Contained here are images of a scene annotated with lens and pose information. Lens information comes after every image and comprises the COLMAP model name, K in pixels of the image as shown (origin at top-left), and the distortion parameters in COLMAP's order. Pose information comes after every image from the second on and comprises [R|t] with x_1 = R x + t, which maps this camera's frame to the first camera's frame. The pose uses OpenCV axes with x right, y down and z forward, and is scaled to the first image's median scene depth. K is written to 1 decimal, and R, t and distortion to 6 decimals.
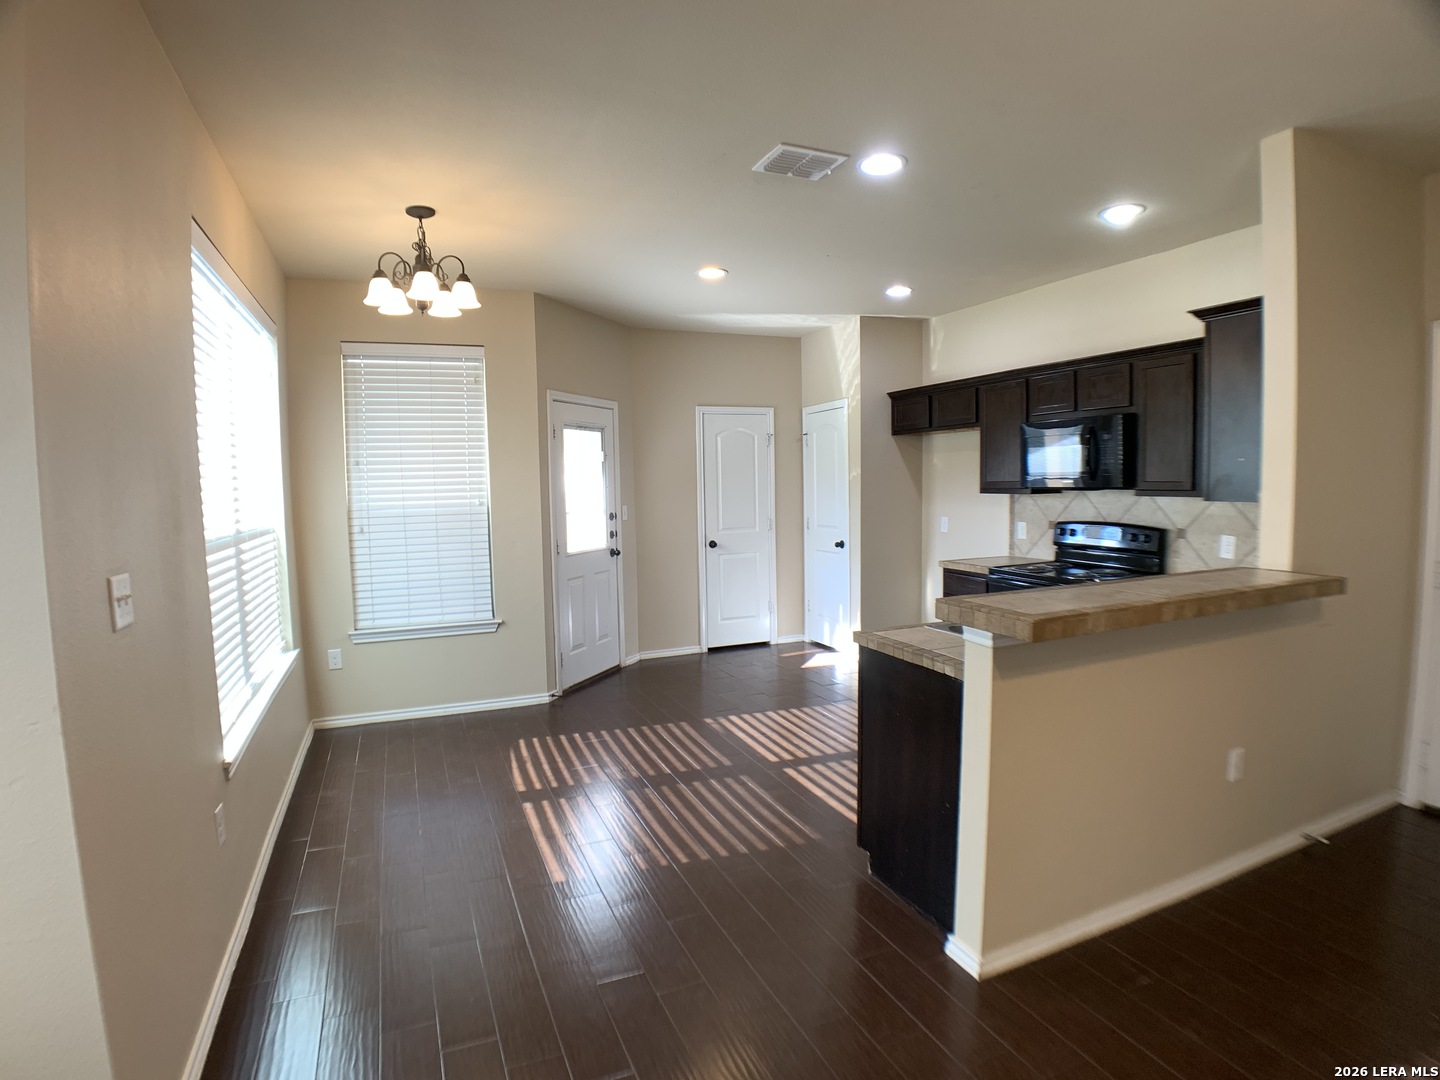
lens RADIAL K [[744.5, 0, 720.0], [0, 744.5, 543.3], [0, 0, 1]] dist [-0.081748, 0.000584]
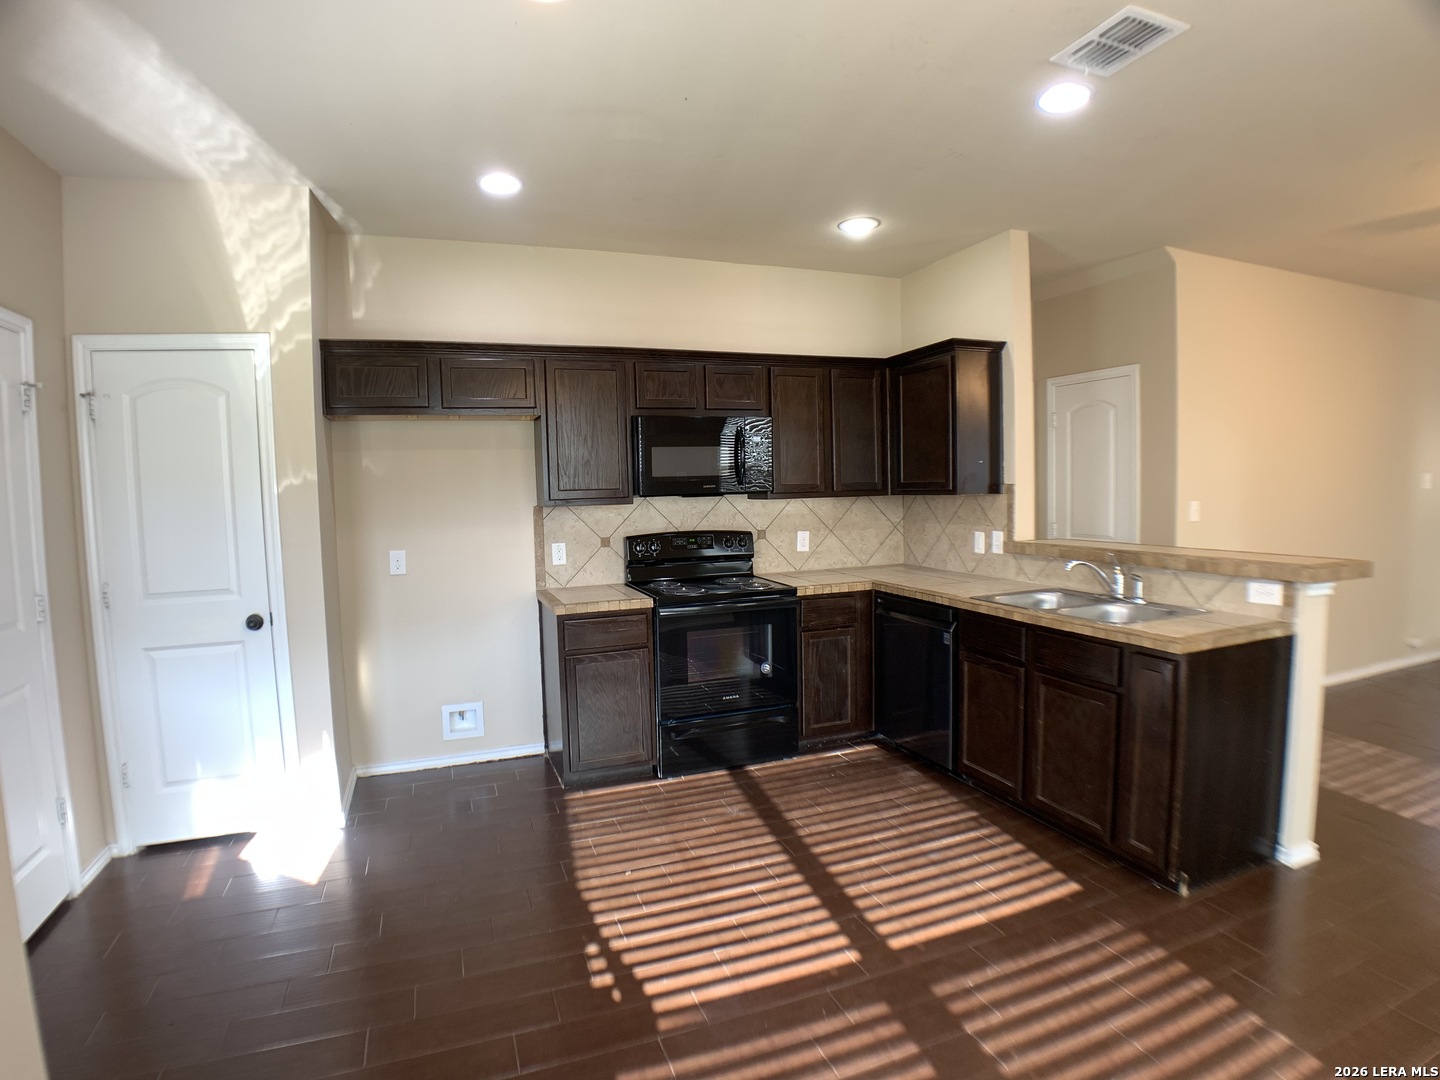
lens RADIAL K [[744.5, 0, 722.6], [0, 744.5, 527.3], [0, 0, 1]] dist [-0.081748, 0.000584]
pose [[0.050027, -0.034196, 0.998162, -0.320241], [0.111106, 0.993401, 0.028464, -0.042880], [-0.992549, 0.109478, 0.053496, 0.691506]]
